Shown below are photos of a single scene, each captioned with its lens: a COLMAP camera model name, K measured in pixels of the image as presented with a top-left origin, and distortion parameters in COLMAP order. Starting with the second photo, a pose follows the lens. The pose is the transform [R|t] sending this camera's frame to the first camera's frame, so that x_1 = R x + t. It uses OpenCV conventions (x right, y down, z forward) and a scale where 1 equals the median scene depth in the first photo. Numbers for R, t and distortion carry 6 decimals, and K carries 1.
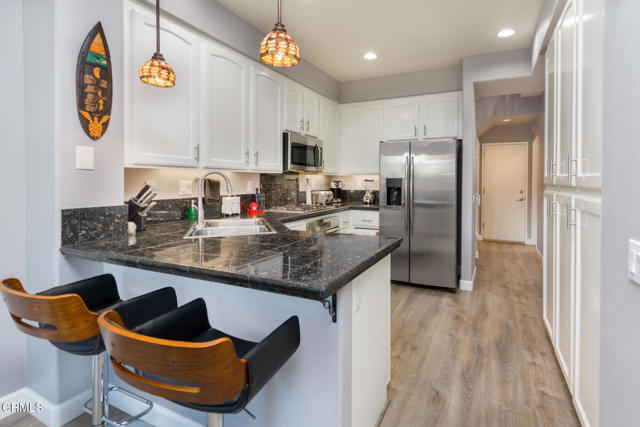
lens RADIAL K [[315.6, 0, 335.1], [0, 315.6, 185.9], [0, 0, 1]] dist [0.001307, 0.000548]
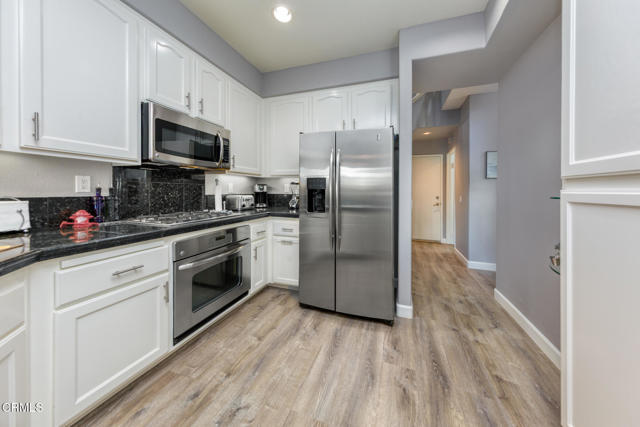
lens RADIAL K [[212.4, 0, 317.2], [0, 212.4, 187.0], [0, 0, 1]] dist [0.006189, -0.000678]
pose [[0.995762, 0.008195, 0.091601, 0.157652], [-0.005025, 0.999382, -0.034784, 0.019079], [-0.091829, 0.034176, 0.995188, 0.527276]]
